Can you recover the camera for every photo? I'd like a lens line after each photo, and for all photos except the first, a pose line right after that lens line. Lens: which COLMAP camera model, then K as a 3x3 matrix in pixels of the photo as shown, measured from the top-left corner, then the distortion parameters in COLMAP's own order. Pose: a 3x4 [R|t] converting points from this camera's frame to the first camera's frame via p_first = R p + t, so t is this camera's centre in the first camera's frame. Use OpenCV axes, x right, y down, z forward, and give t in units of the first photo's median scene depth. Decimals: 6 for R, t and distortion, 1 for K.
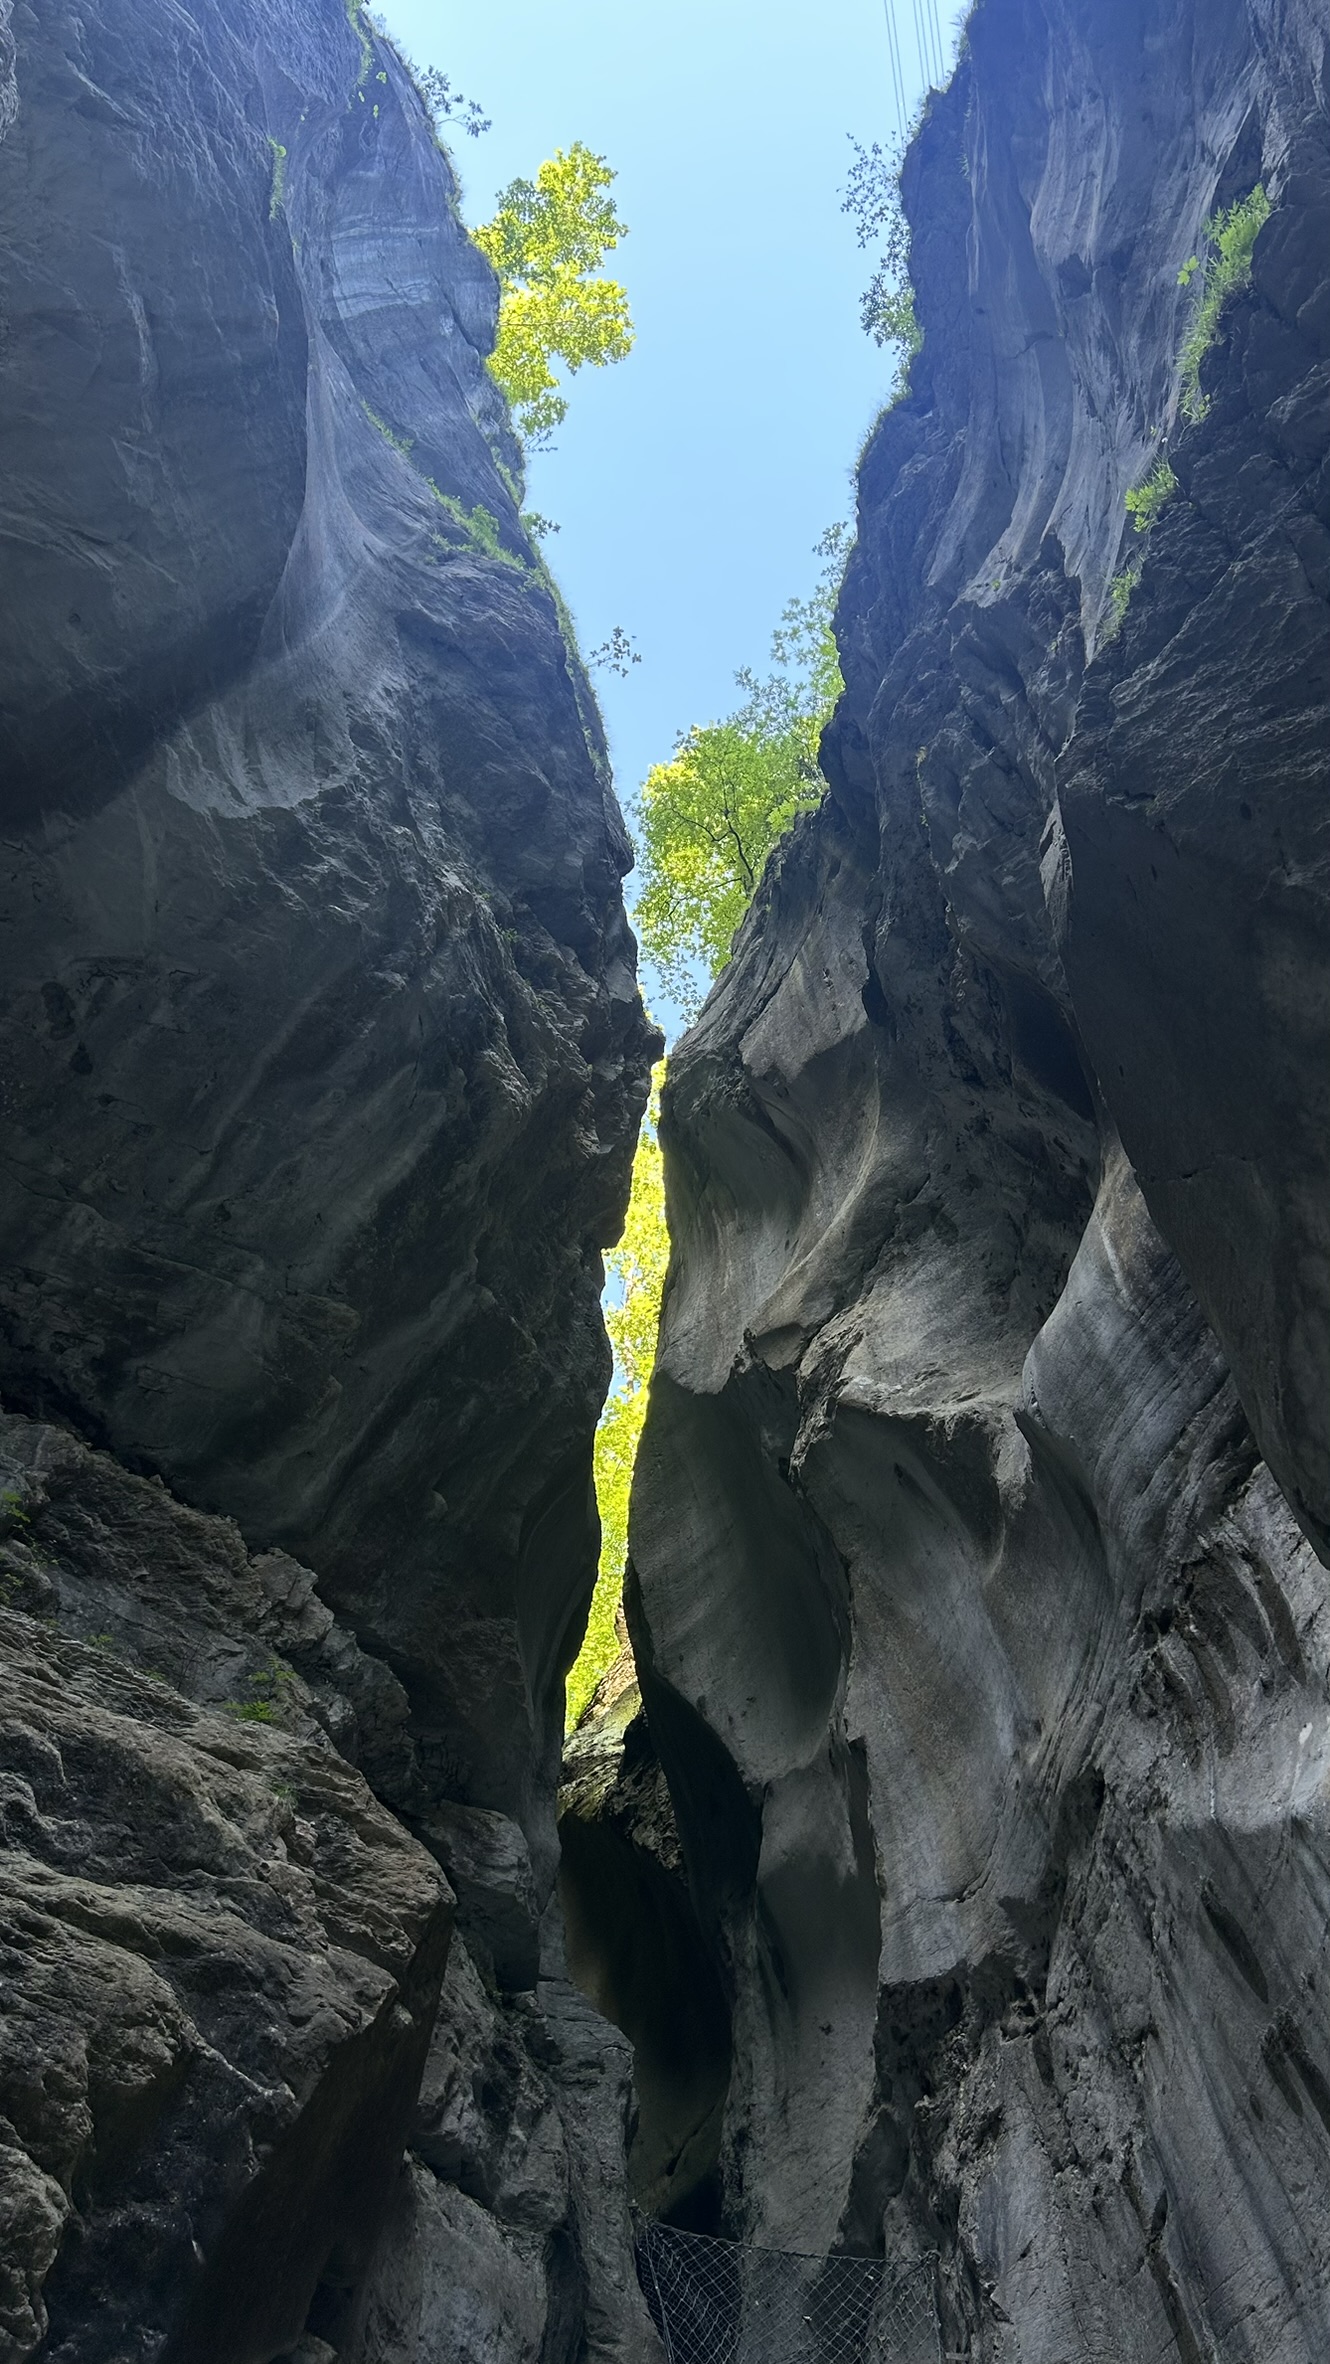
lens RADIAL K [[1761.2, 0, 675.6], [0, 1761.2, 1183.2], [0, 0, 1]] dist [0.067456, -0.077931]
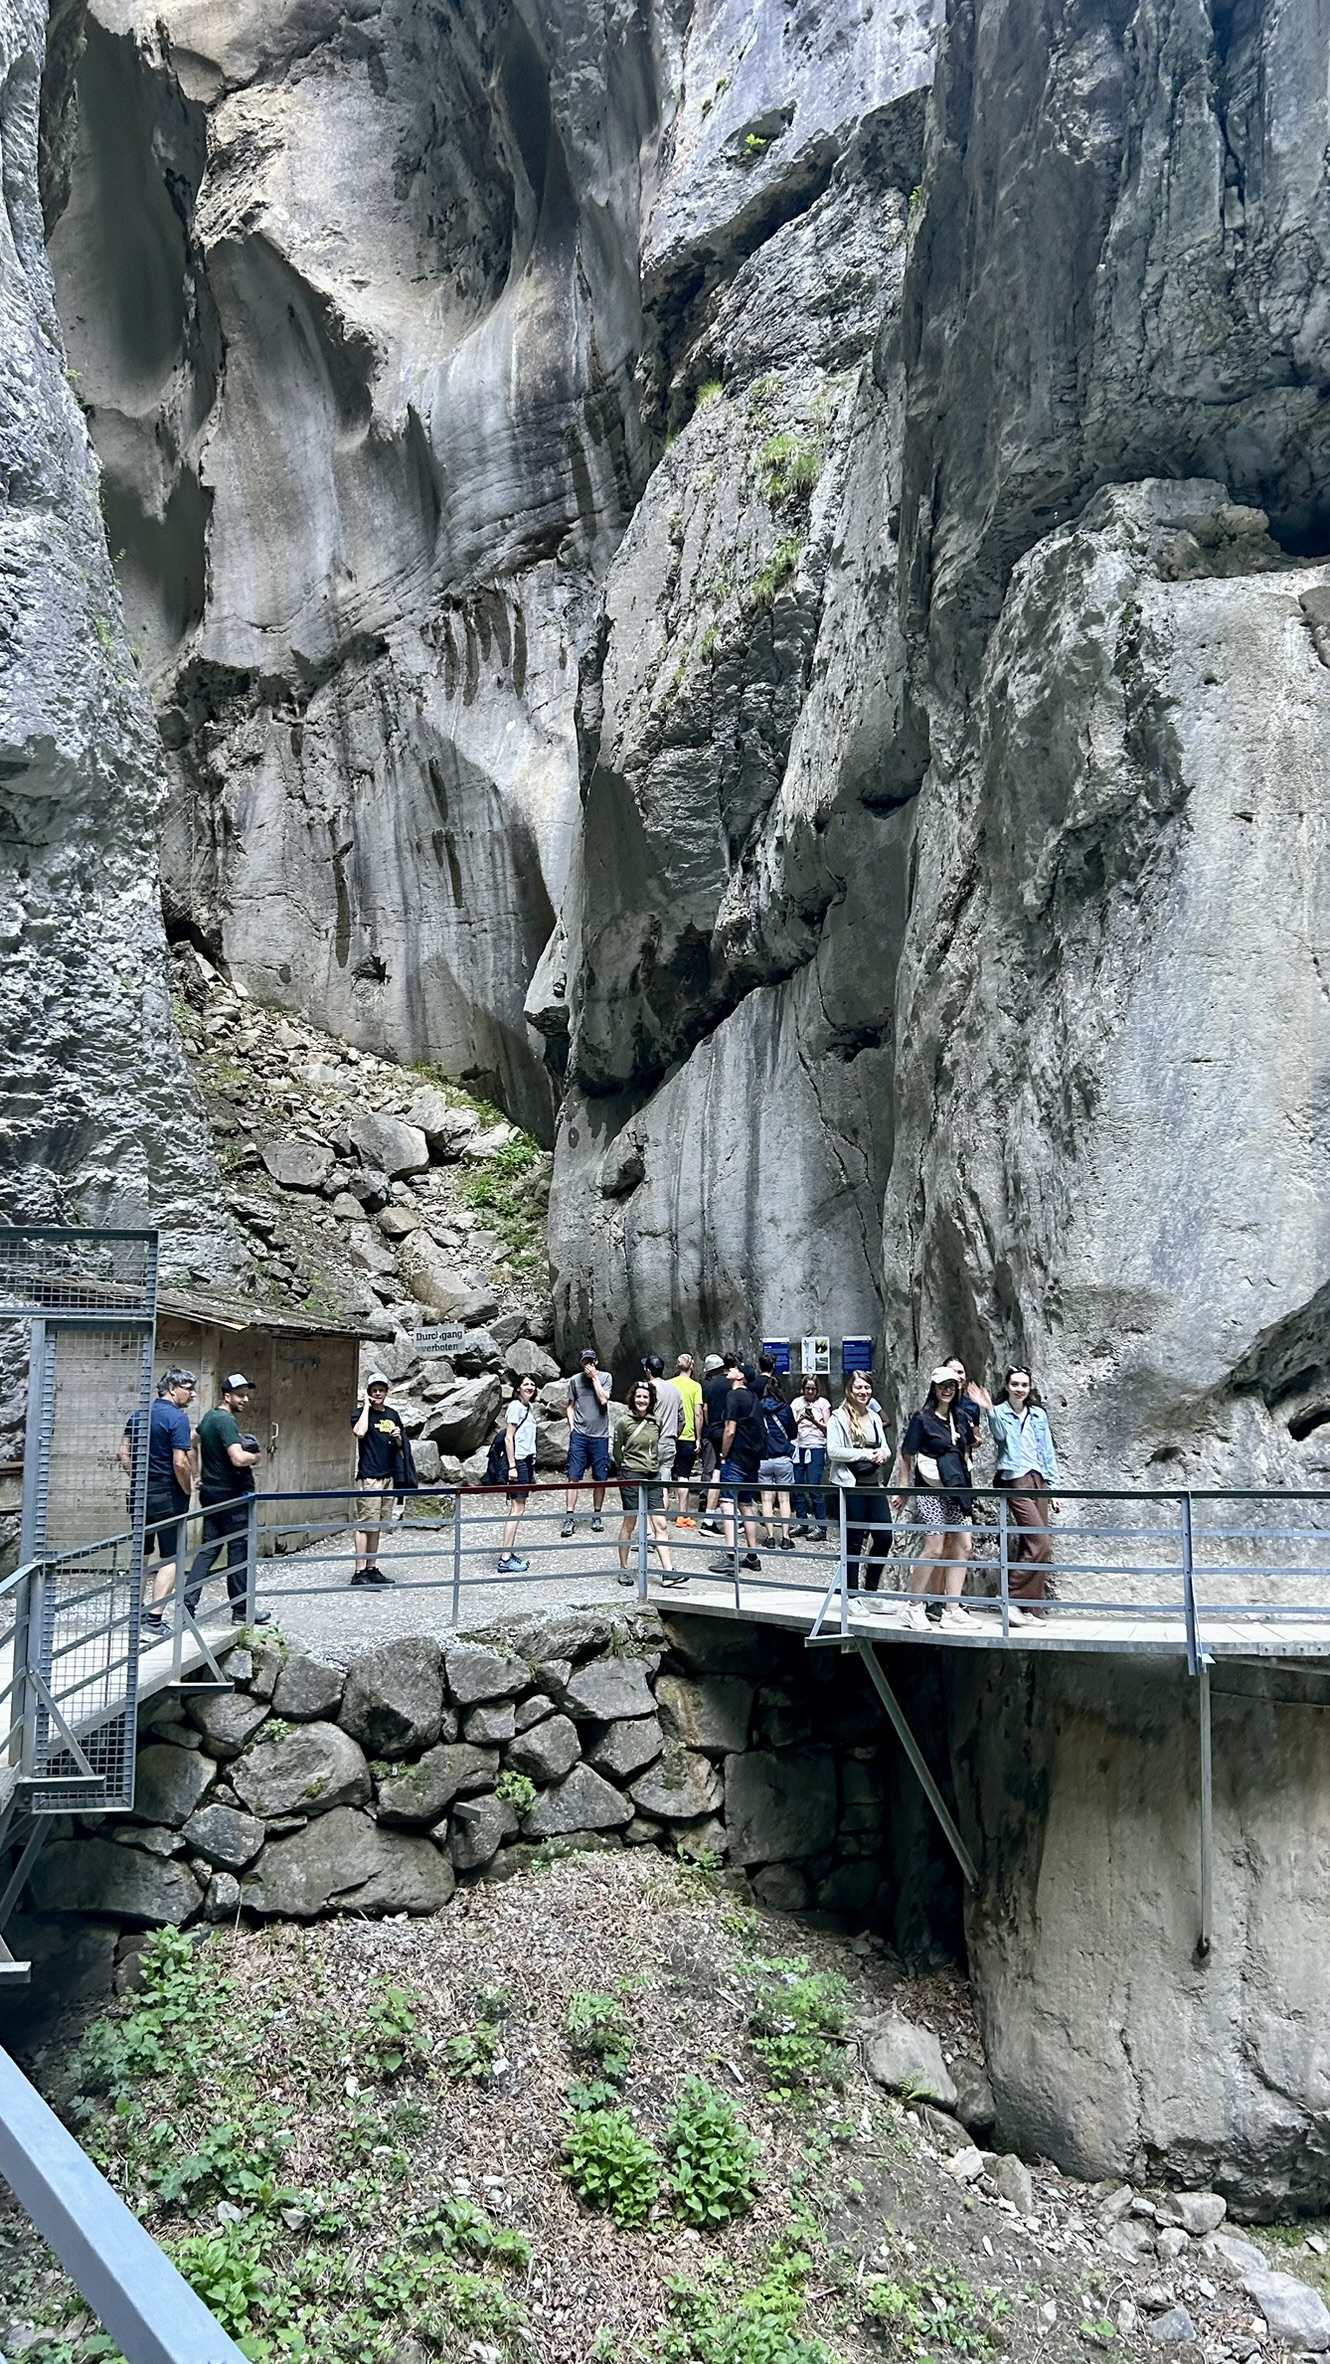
lens RADIAL K [[1761.2, 0, 675.6], [0, 1761.2, 1183.2], [0, 0, 1]] dist [0.067456, -0.077931]
pose [[0.824997, 0.033050, 0.564170, -0.485088], [-0.482661, 0.560491, 0.672970, -0.670212], [-0.293971, -0.827501, 0.478355, -0.363327]]
